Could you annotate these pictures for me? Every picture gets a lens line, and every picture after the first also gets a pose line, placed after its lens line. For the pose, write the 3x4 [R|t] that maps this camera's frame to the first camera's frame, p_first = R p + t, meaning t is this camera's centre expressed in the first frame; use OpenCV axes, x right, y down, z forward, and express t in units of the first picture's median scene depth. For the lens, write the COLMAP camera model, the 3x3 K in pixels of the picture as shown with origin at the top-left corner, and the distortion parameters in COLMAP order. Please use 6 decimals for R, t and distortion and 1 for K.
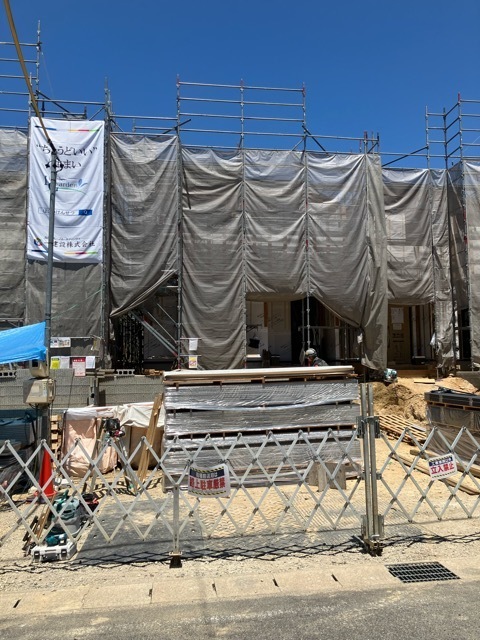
lens RADIAL K [[534.7, 0, 241.0], [0, 534.7, 335.9], [0, 0, 1]] dist [0.007428, -0.002008]
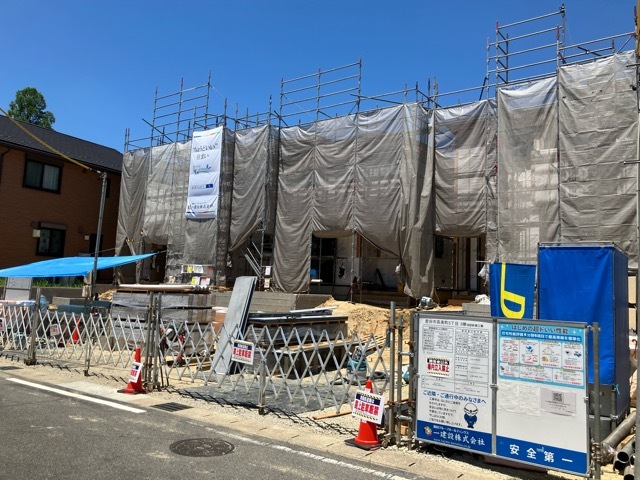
lens RADIAL K [[539.6, 0, 320.0], [0, 539.6, 240.0], [0, 0, 1]] dist [0.010575, -0.002727]
pose [[0.711777, -0.021743, -0.702069, 0.923661], [-0.006204, 0.999287, -0.037238, -0.011535], [0.702378, 0.030861, 0.711135, 0.080587]]
